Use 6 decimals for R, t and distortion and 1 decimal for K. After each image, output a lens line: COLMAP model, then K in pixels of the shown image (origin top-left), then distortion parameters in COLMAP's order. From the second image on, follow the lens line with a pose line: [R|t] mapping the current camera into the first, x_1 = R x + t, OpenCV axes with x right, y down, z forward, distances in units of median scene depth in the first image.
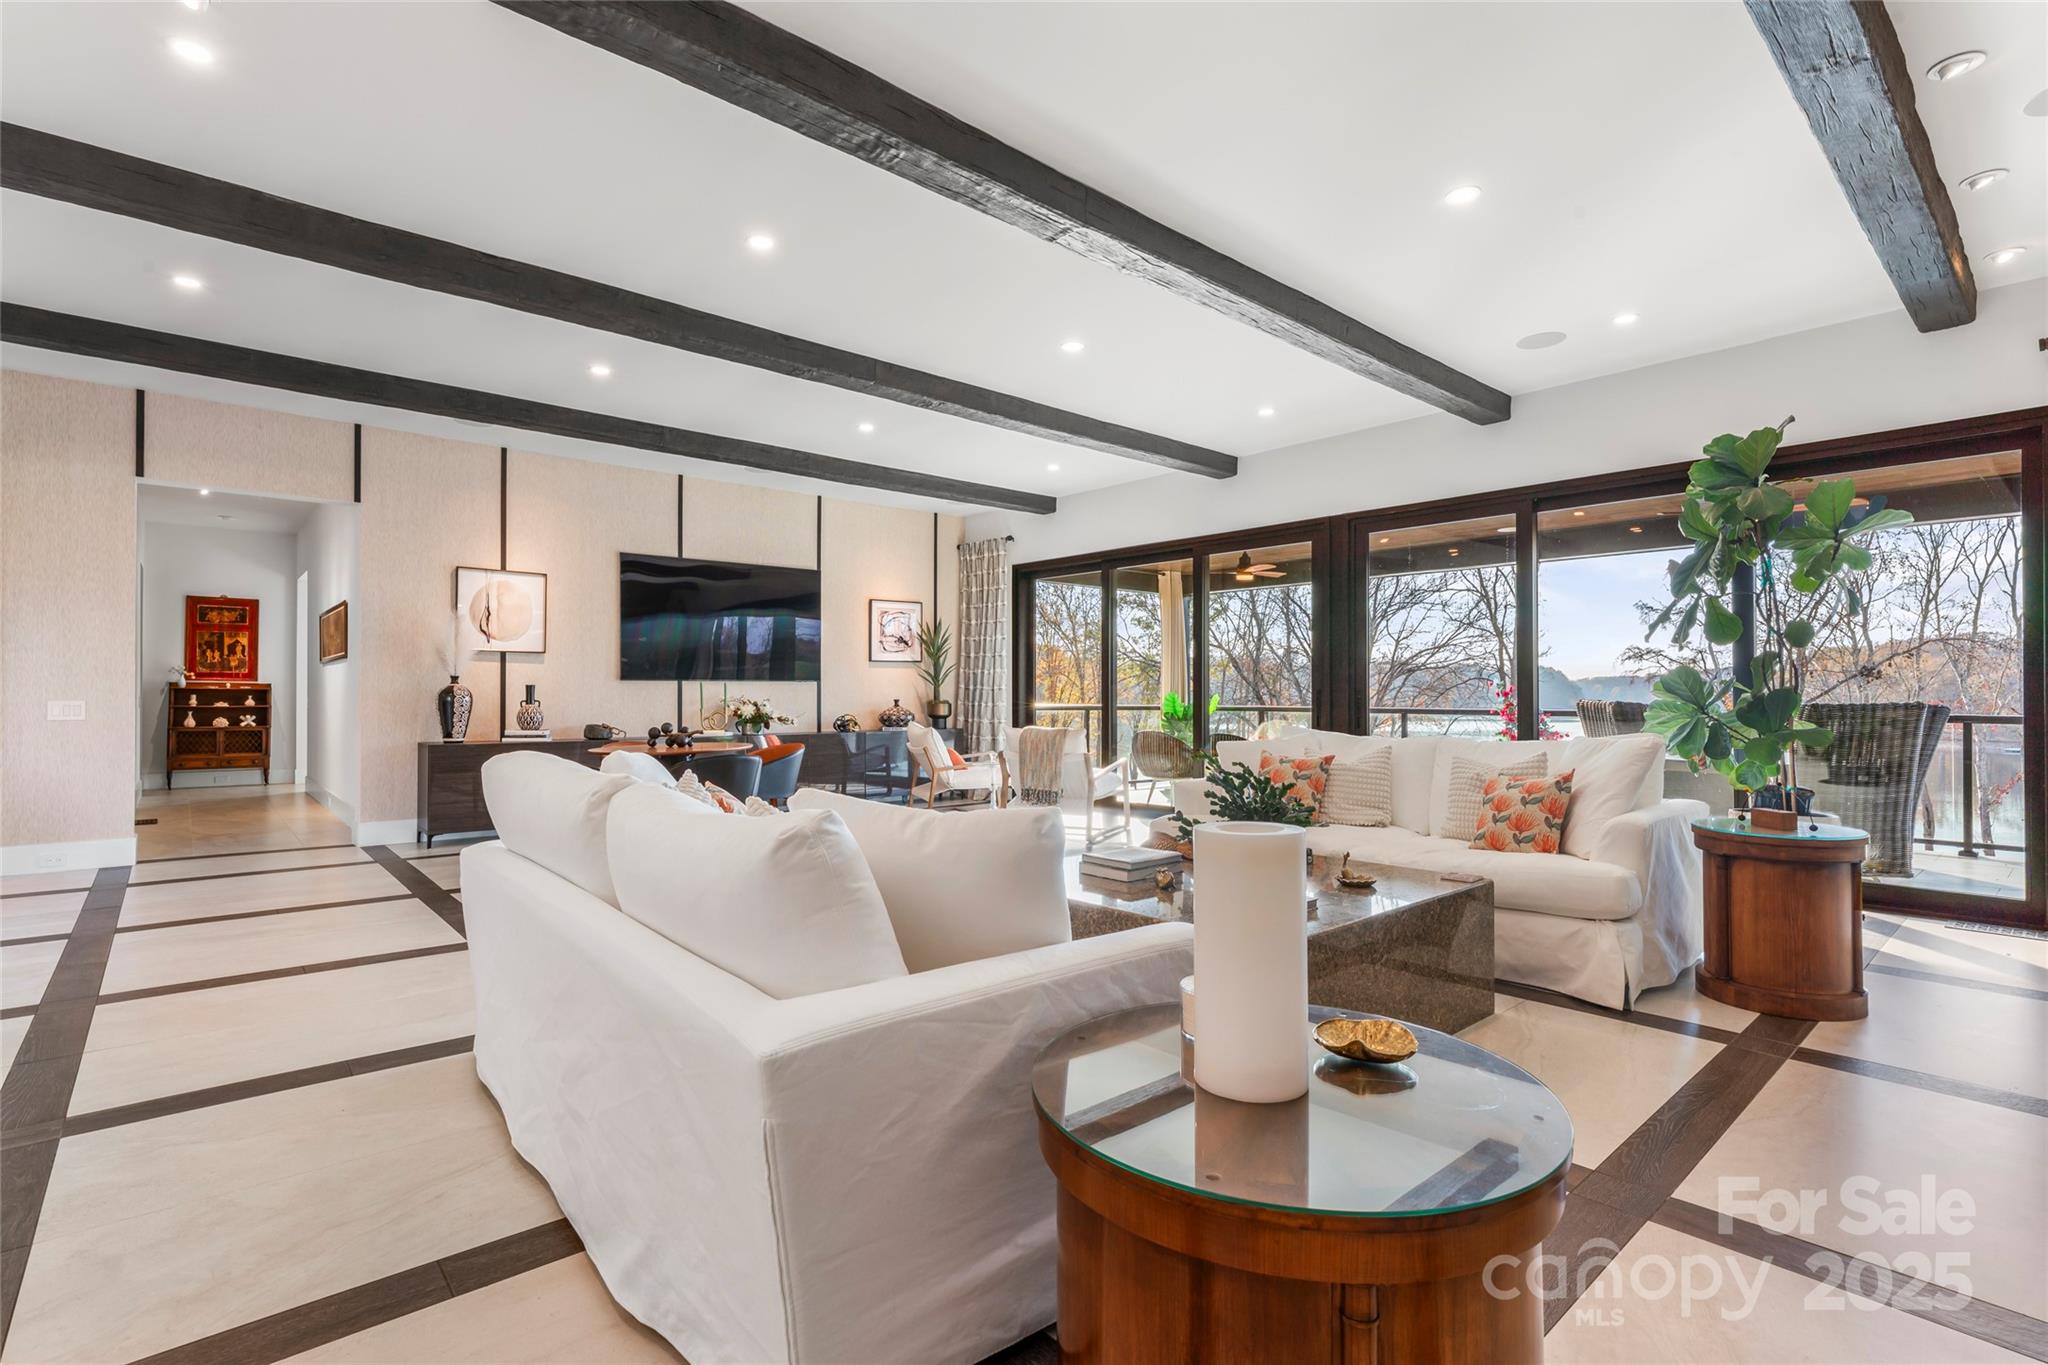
lens RADIAL K [[964.1, 0, 1015.6], [0, 964.1, 681.2], [0, 0, 1]] dist [0.001516, -0.000234]
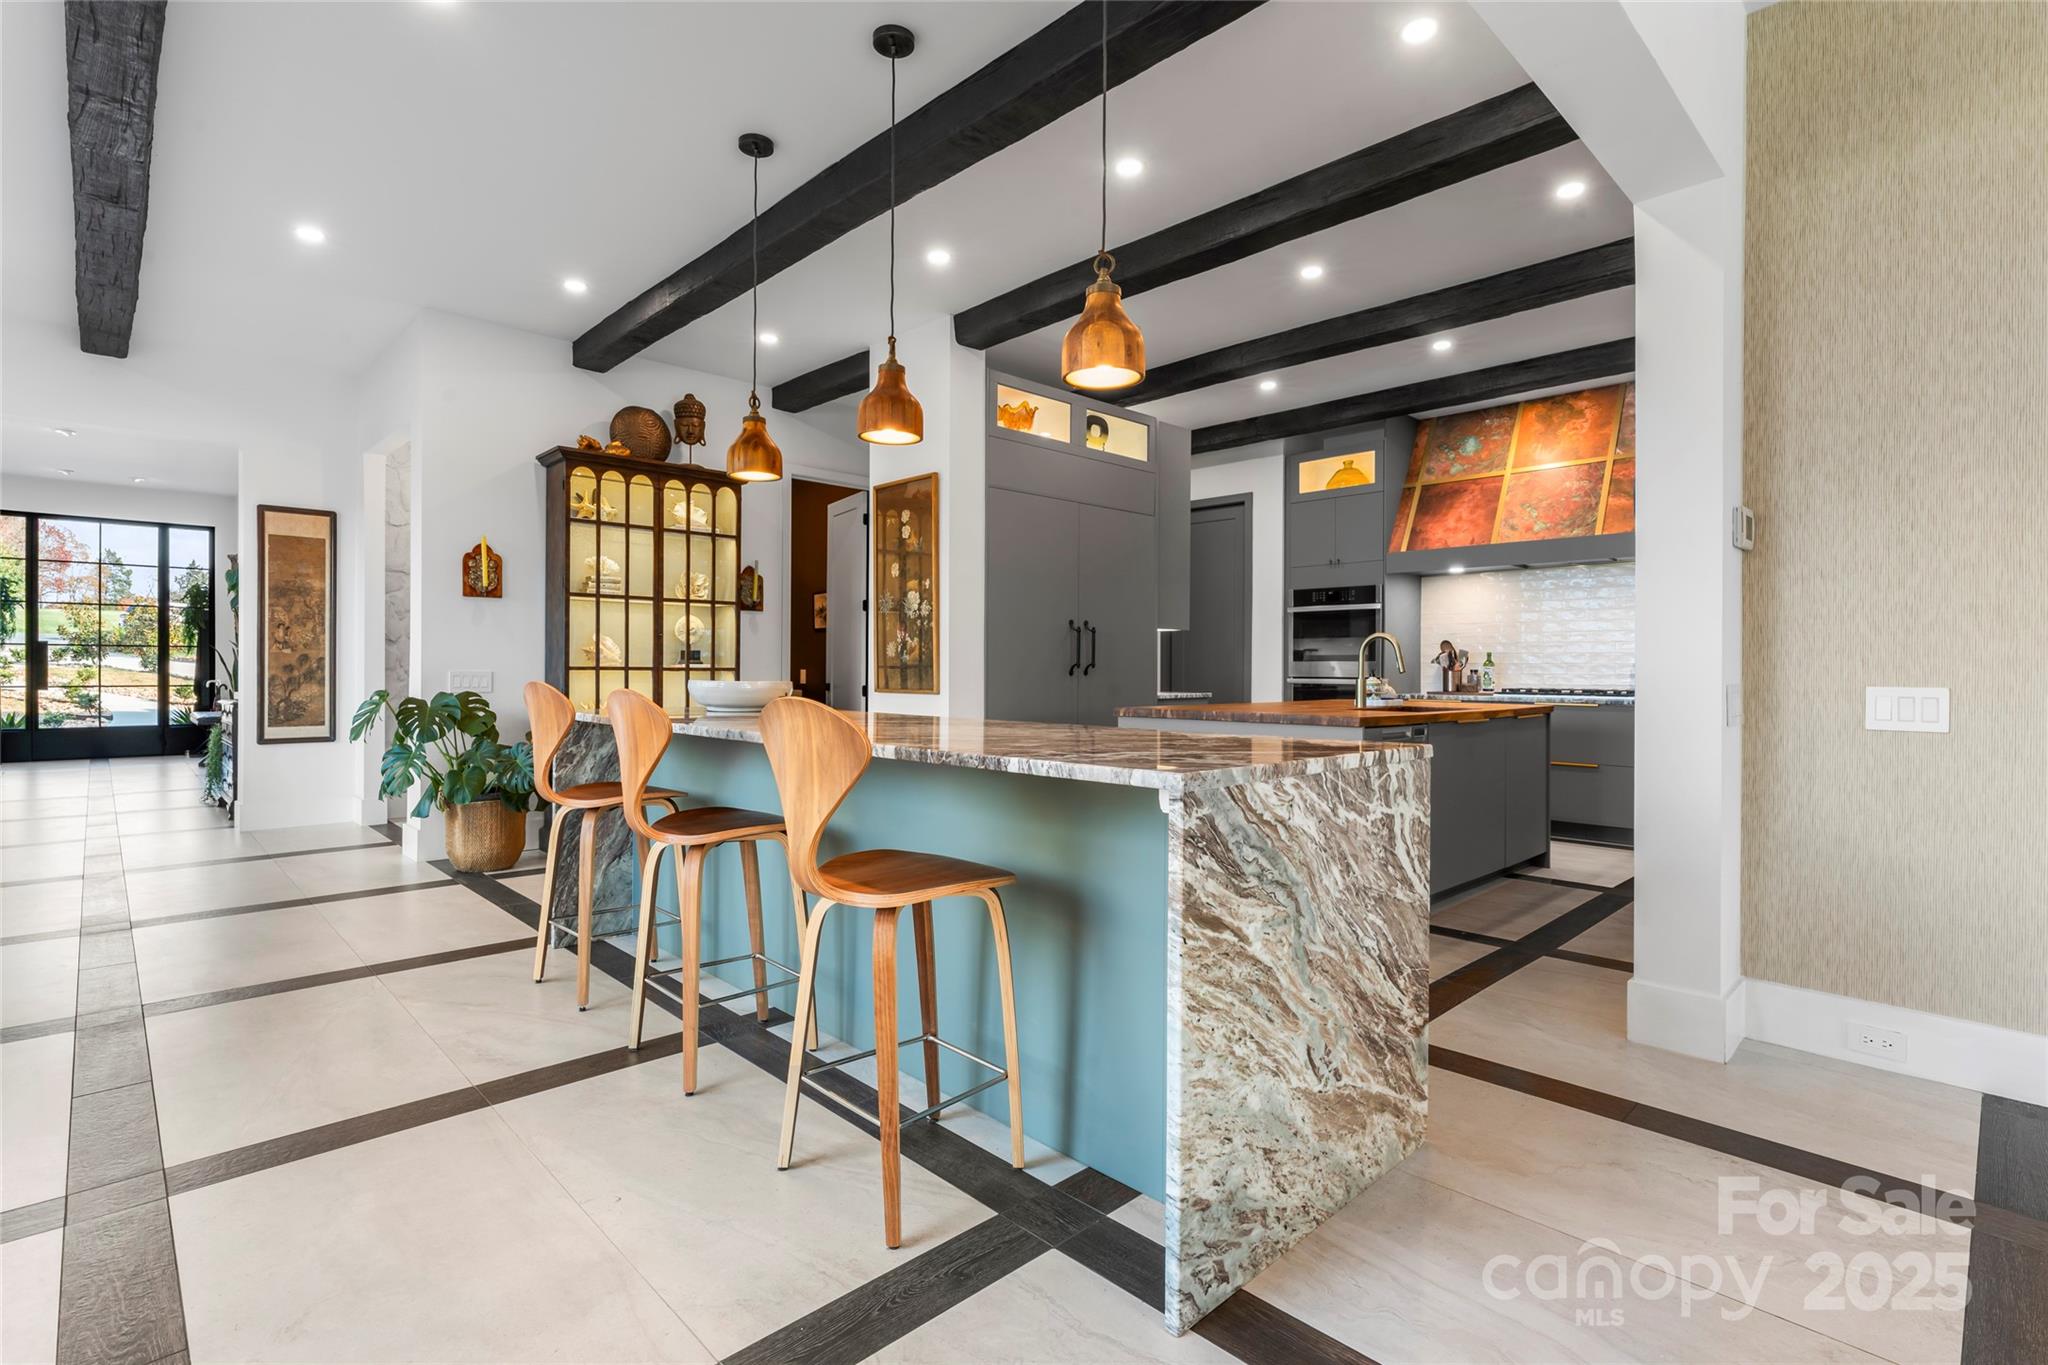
lens RADIAL K [[964.1, 0, 1025.3], [0, 964.1, 672.5], [0, 0, 1]] dist [0.001516, -0.000234]
pose [[0.049394, 0.002974, -0.998775, -0.437600], [0.006037, 0.999976, 0.003276, 0.007774], [0.998761, -0.006192, 0.049375, 0.443599]]
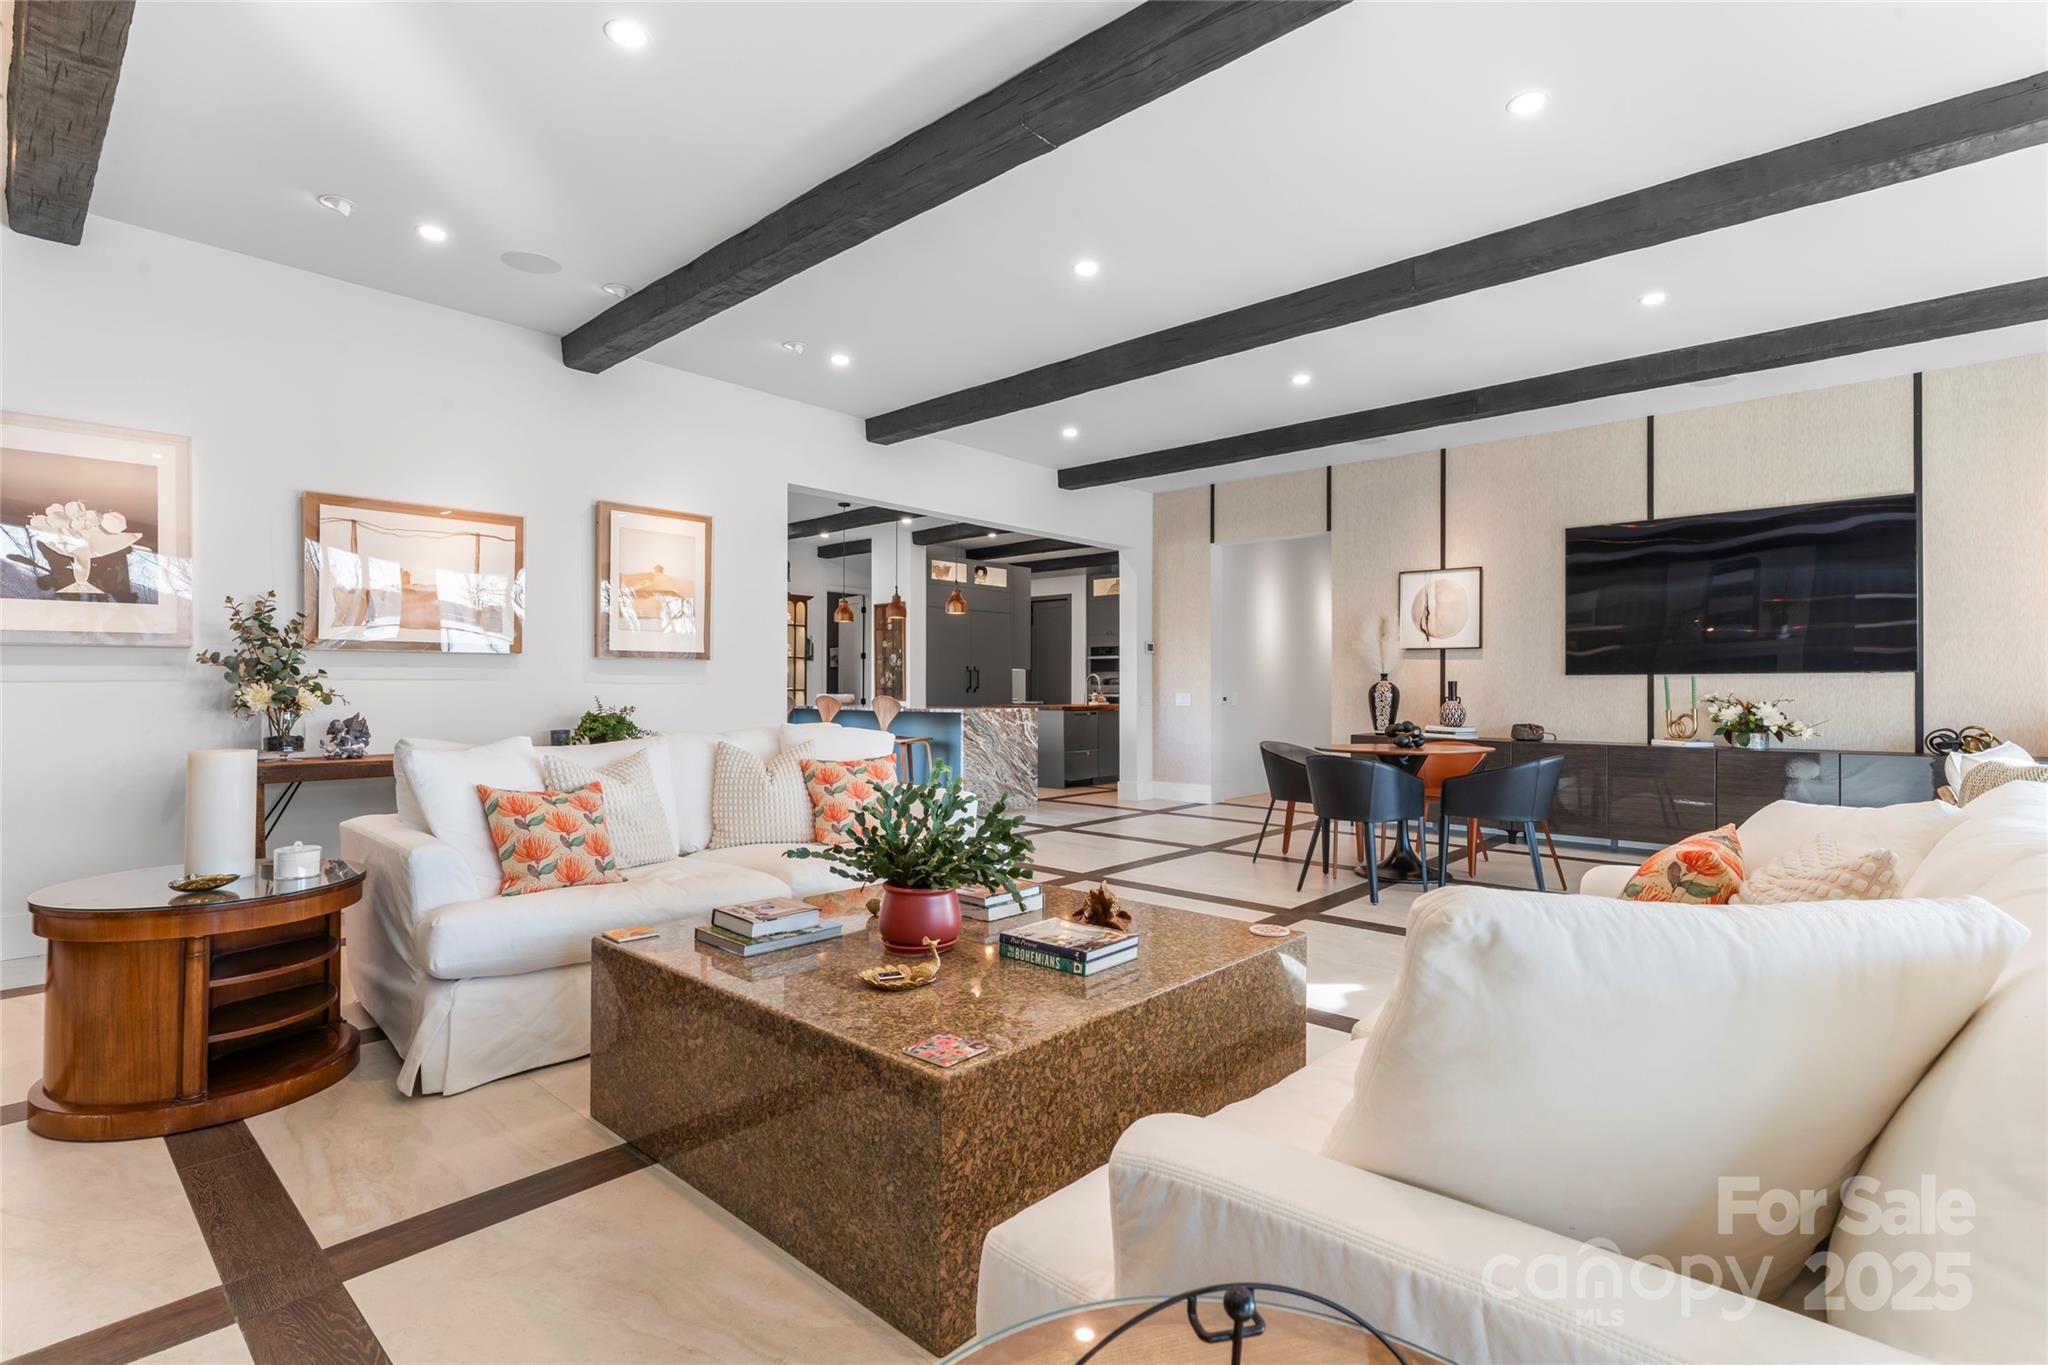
lens RADIAL K [[964.1, 0, 1018.3], [0, 964.1, 687.5], [0, 0, 1]] dist [0.001516, -0.000234]
pose [[0.100622, -0.002867, -0.994921, 0.430328], [0.008115, 0.999965, -0.002061, 0.008637], [0.994892, -0.007867, 0.100642, 0.440181]]
